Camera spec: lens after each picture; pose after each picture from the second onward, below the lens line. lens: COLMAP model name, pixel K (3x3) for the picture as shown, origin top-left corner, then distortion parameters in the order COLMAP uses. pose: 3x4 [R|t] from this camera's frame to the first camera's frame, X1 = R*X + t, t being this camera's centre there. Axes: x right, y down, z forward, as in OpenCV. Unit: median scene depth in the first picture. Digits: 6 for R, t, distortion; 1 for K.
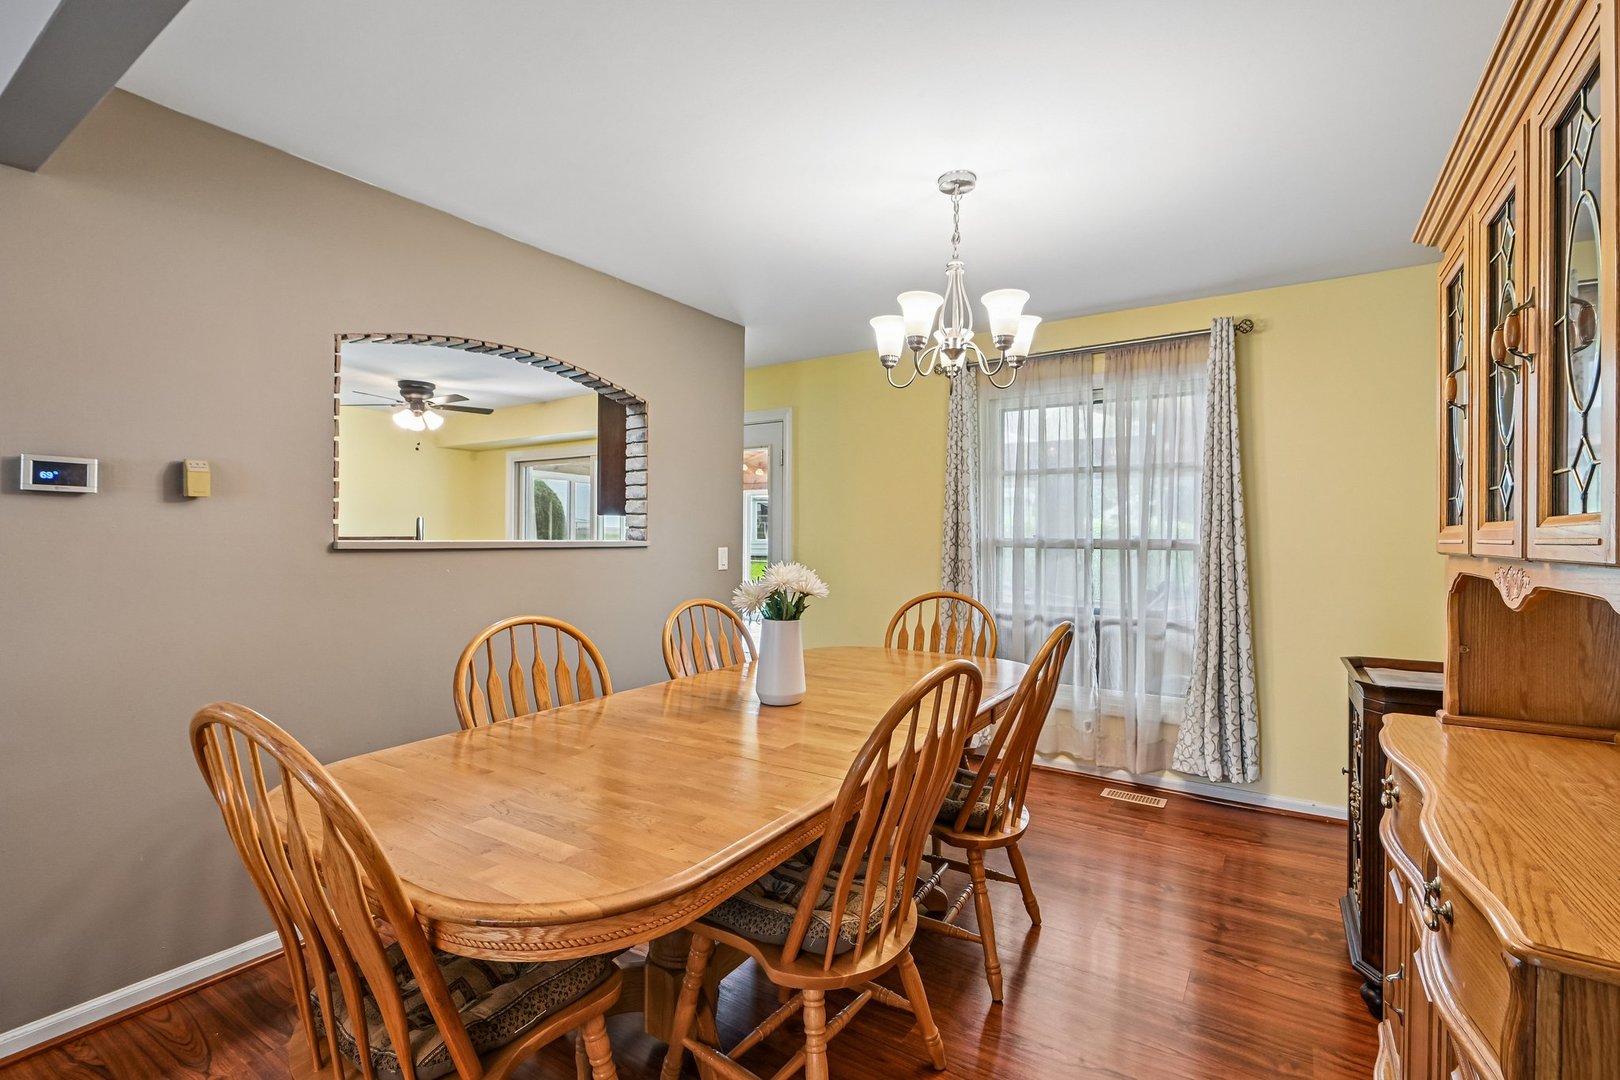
lens RADIAL K [[740.0, 0, 808.2], [0, 740.0, 542.2], [0, 0, 1]] dist [-0.004468, -0.002272]
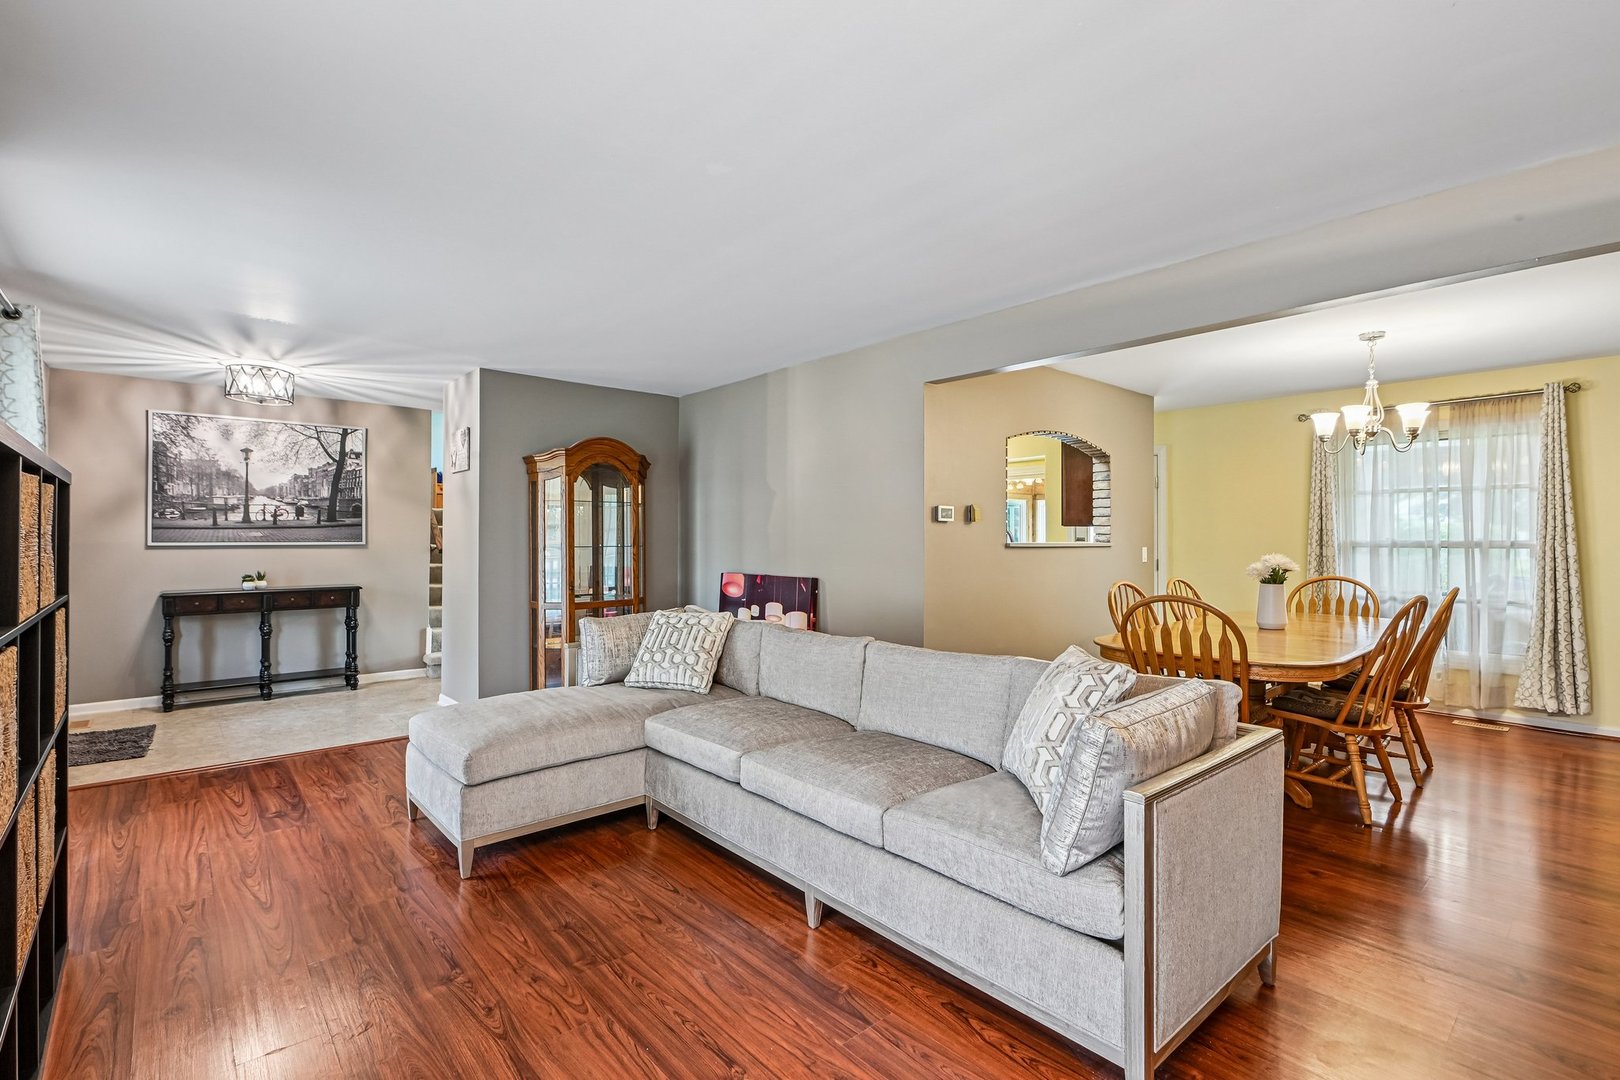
lens RADIAL K [[740.0, 0, 811.3], [0, 740.0, 537.2], [0, 0, 1]] dist [-0.004468, -0.002272]
pose [[0.963832, -0.005105, -0.266462, -0.414462], [0.002113, 0.999932, -0.011512, 0.003308], [0.266502, 0.010532, 0.963777, -0.694529]]
